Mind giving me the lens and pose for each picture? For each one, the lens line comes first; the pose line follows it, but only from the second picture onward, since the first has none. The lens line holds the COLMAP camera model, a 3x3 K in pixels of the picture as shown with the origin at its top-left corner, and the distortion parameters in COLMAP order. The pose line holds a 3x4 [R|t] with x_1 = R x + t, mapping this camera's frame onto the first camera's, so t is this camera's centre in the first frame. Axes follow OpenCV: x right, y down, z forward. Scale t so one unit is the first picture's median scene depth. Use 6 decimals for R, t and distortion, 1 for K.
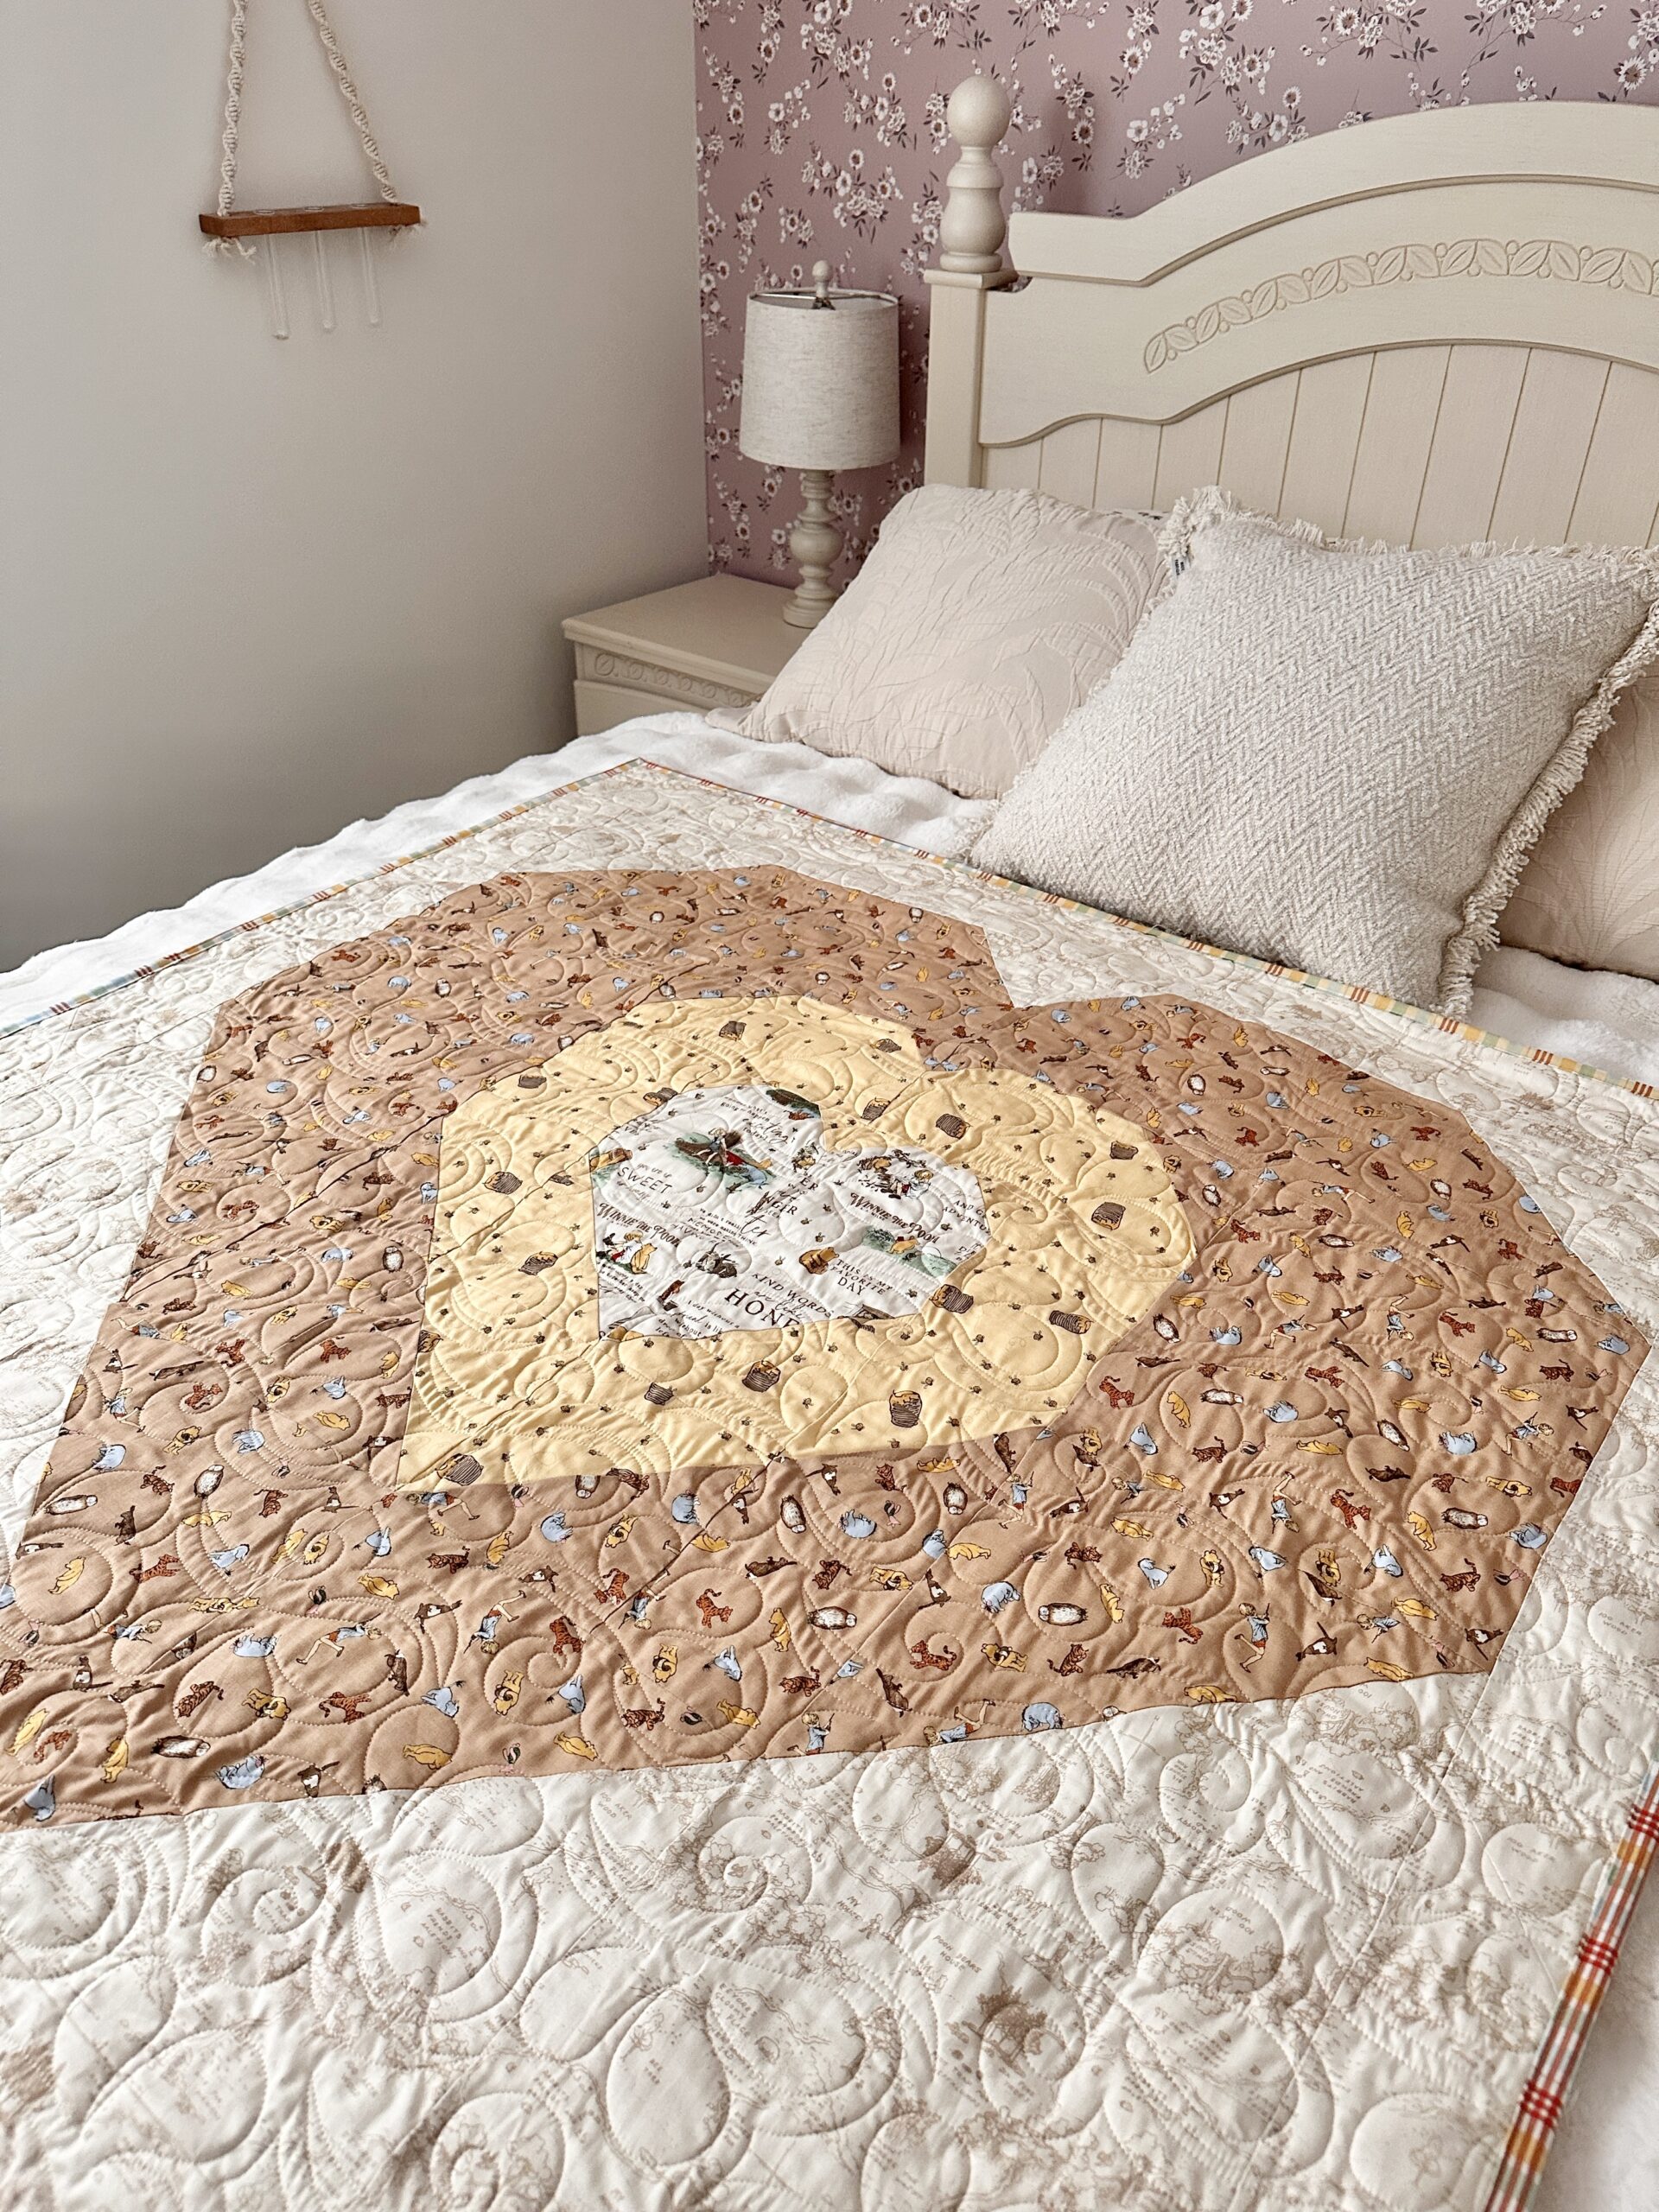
lens RADIAL K [[1664.0, 0, 865.1], [0, 1664.0, 1101.1], [0, 0, 1]] dist [0.117357, -0.196257]
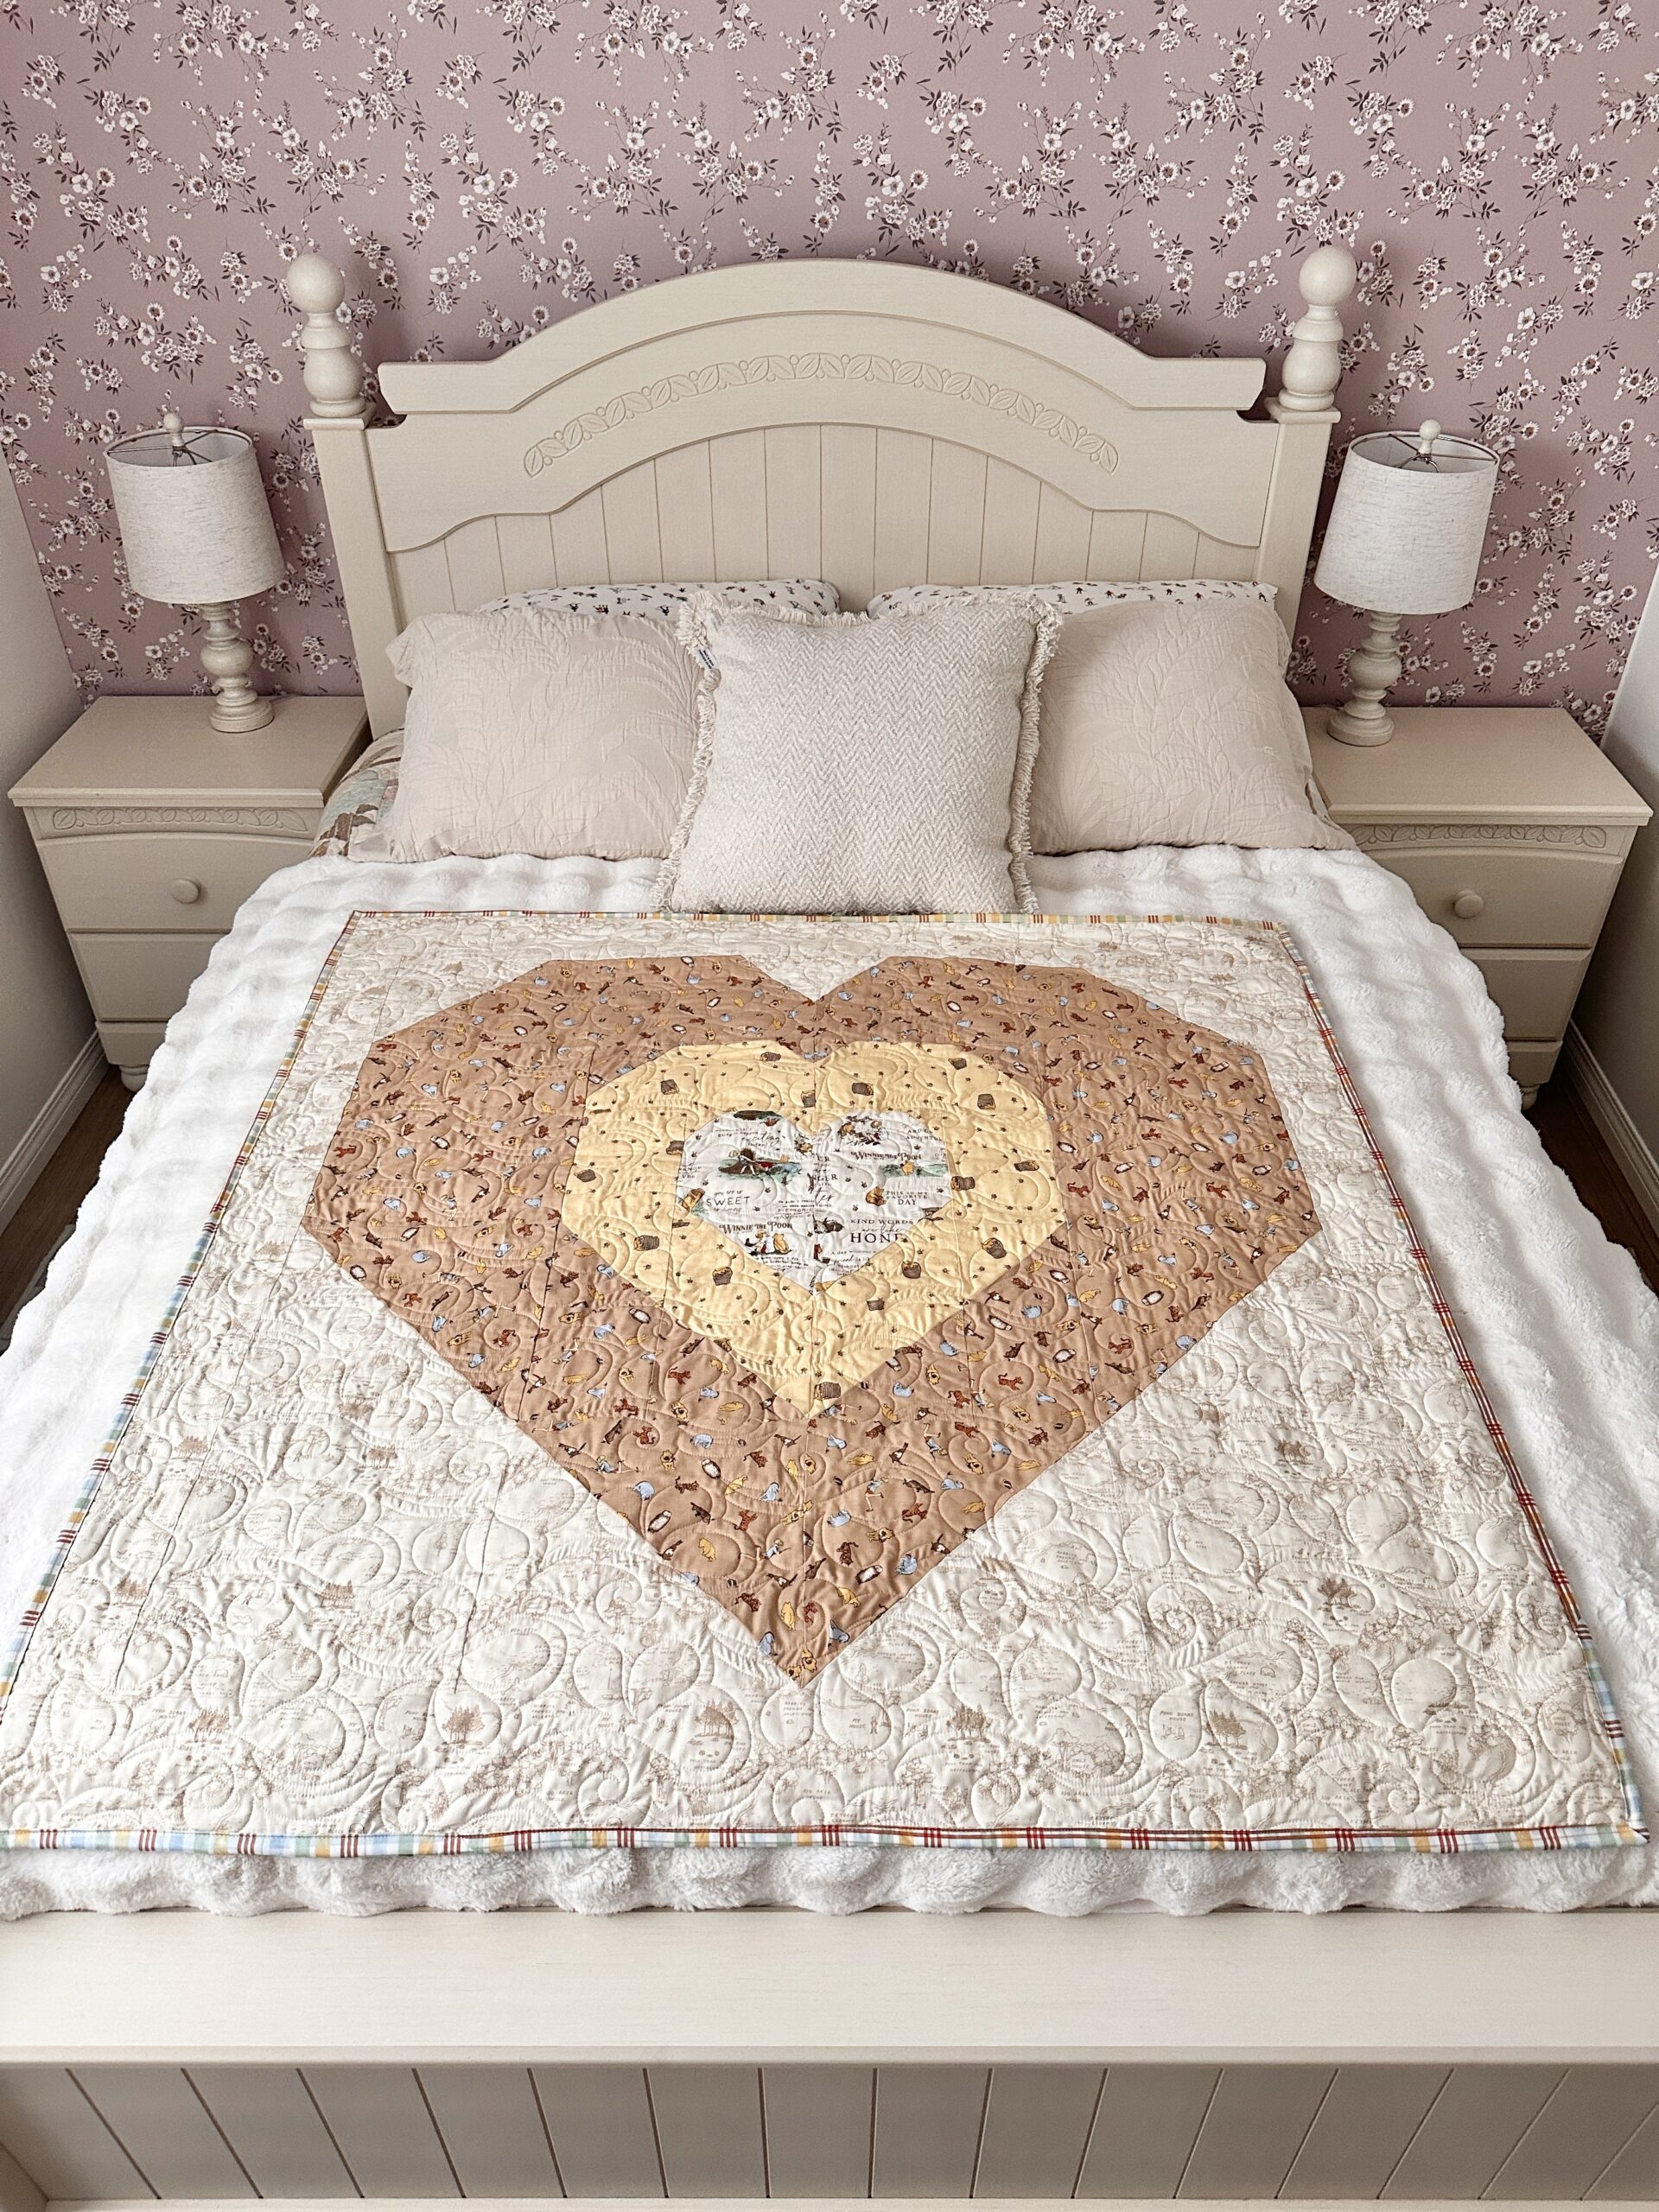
lens RADIAL K [[1647.0, 0, 885.8], [0, 1647.0, 1112.2], [0, 0, 1]] dist [0.134412, -0.165312]
pose [[0.785553, -0.389202, 0.481070, -0.687710], [0.334729, 0.921139, 0.198644, -0.266967], [-0.520445, 0.004983, 0.853880, -0.331888]]
